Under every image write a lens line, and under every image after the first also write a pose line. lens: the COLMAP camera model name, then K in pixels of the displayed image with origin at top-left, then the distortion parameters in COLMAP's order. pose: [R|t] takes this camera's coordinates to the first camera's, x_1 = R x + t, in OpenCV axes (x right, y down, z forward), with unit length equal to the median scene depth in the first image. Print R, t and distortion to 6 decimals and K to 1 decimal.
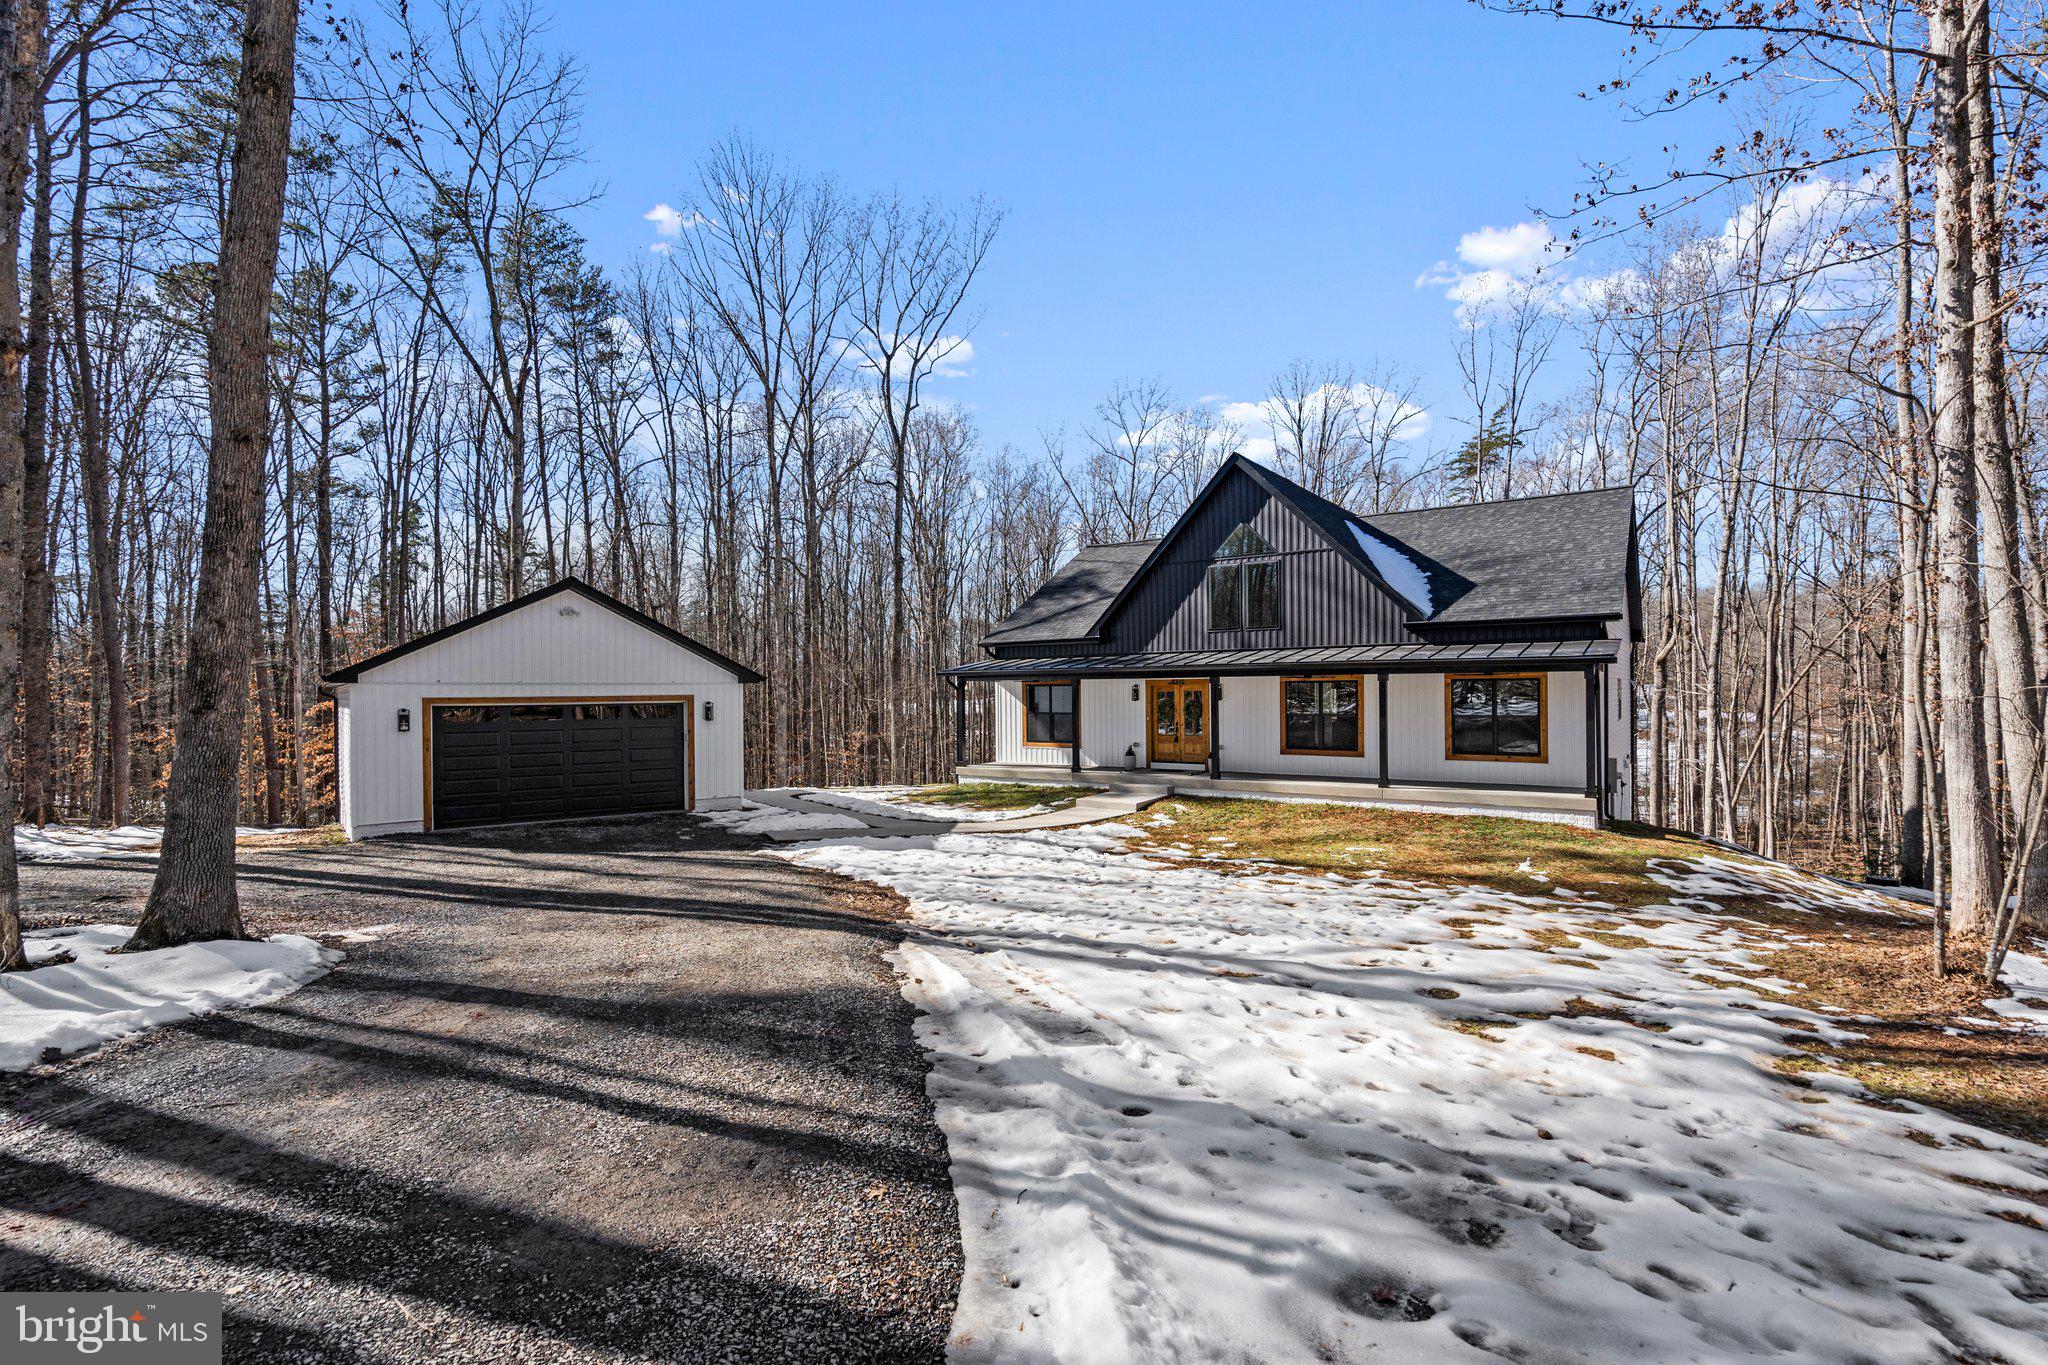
lens RADIAL K [[961.4, 0, 1011.7], [0, 961.4, 692.3], [0, 0, 1]] dist [-0.003100, 0.004681]
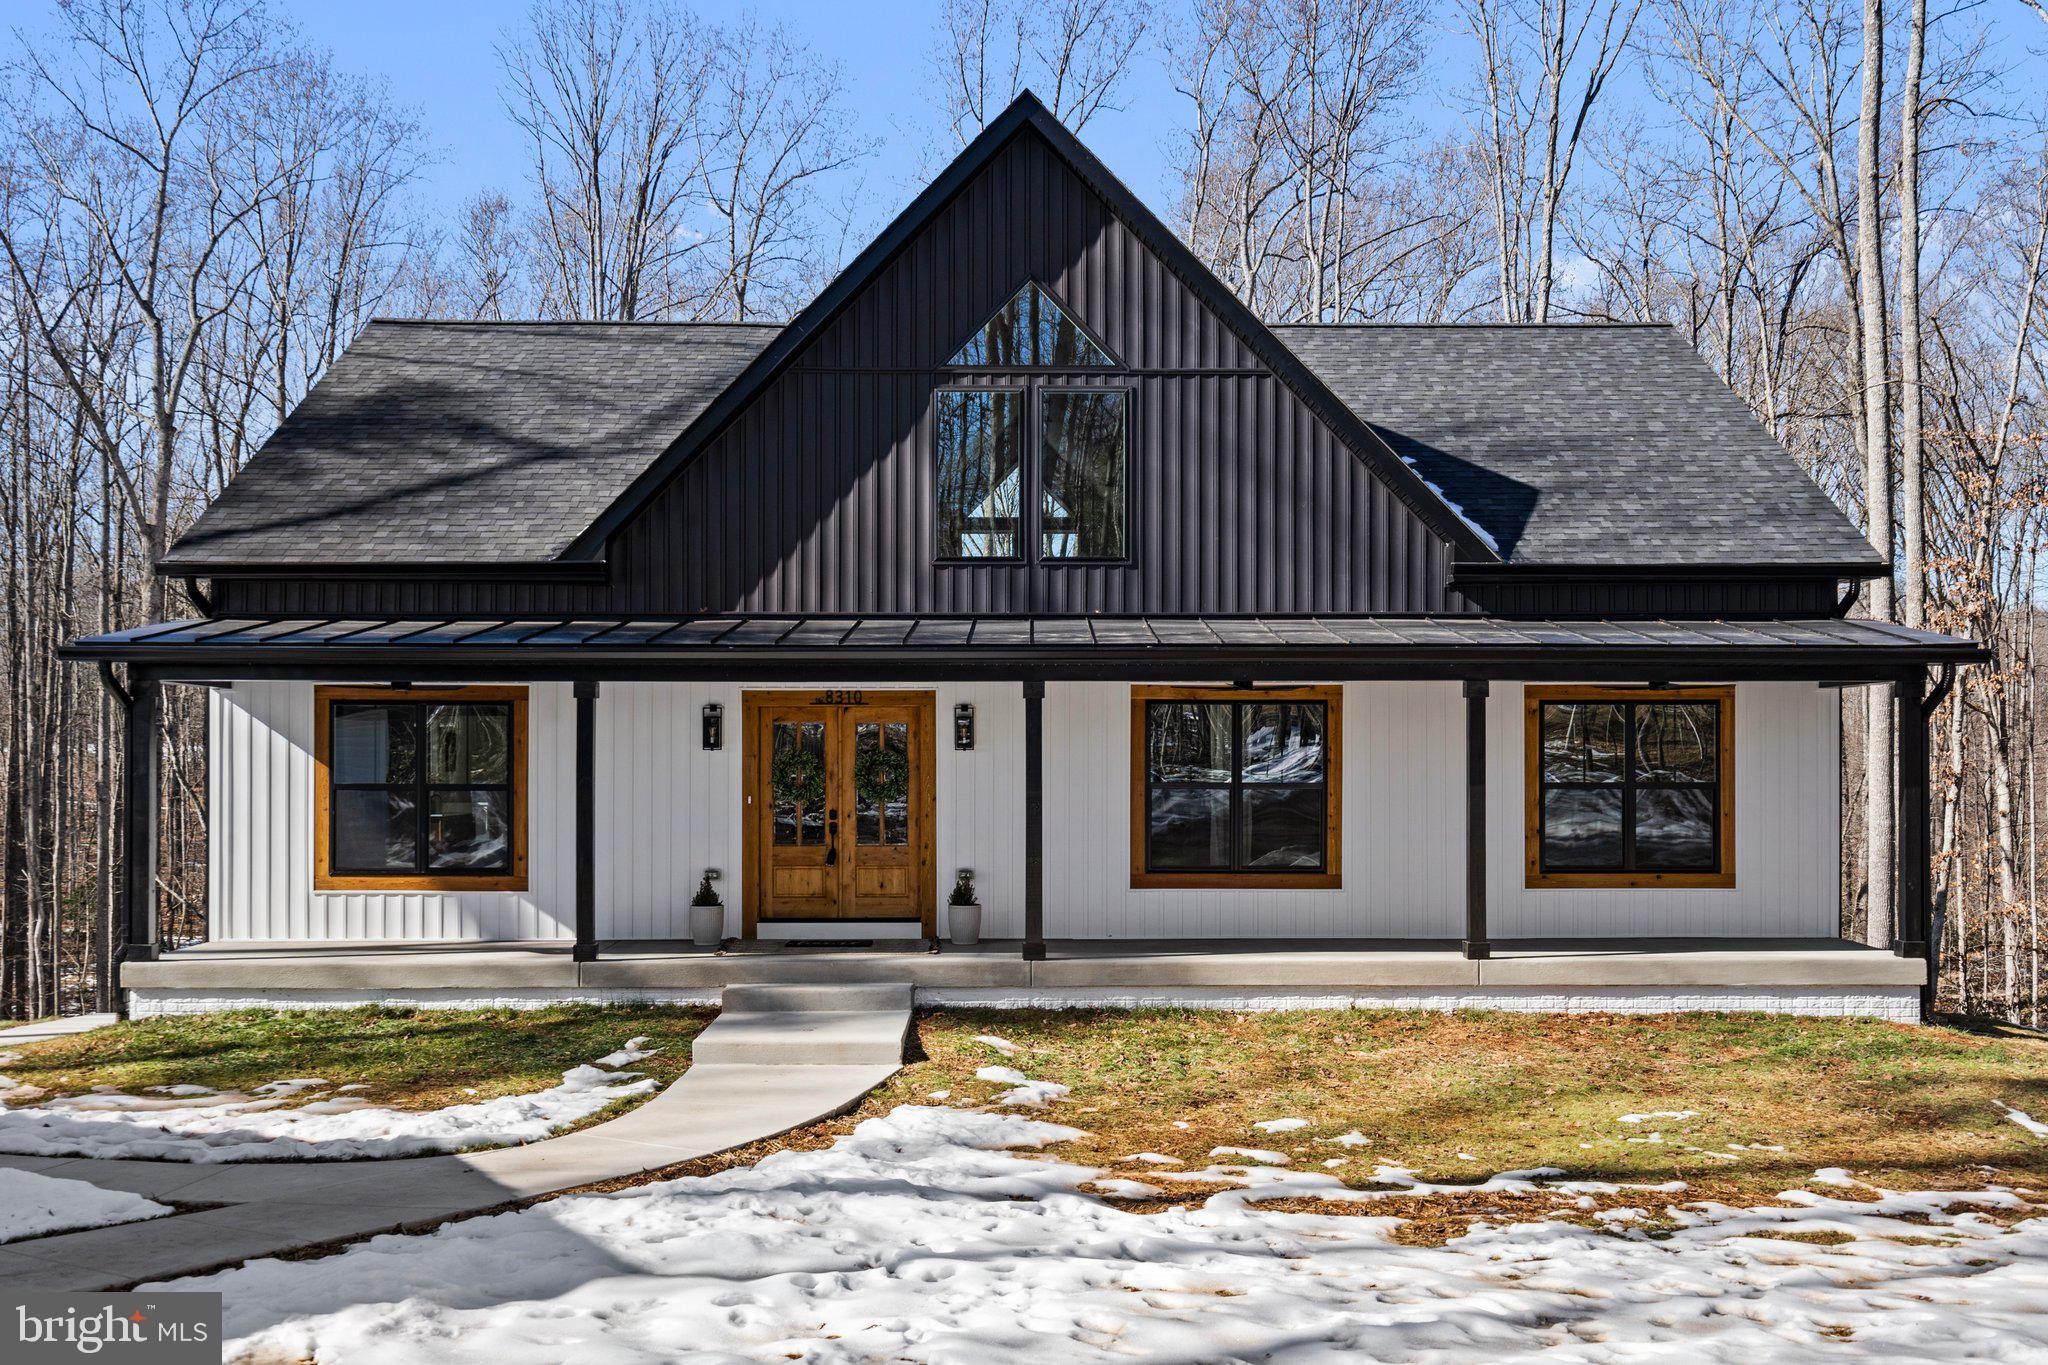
lens RADIAL K [[2040.2, 0, 1043.1], [0, 2040.2, 744.8], [0, 0, 1]] dist [0.006584, 0.000000]
pose [[0.800491, 0.013392, 0.599195, -0.257674], [-0.005643, 0.999874, -0.014809, 0.020575], [-0.599318, 0.008474, 0.800466, 0.385391]]
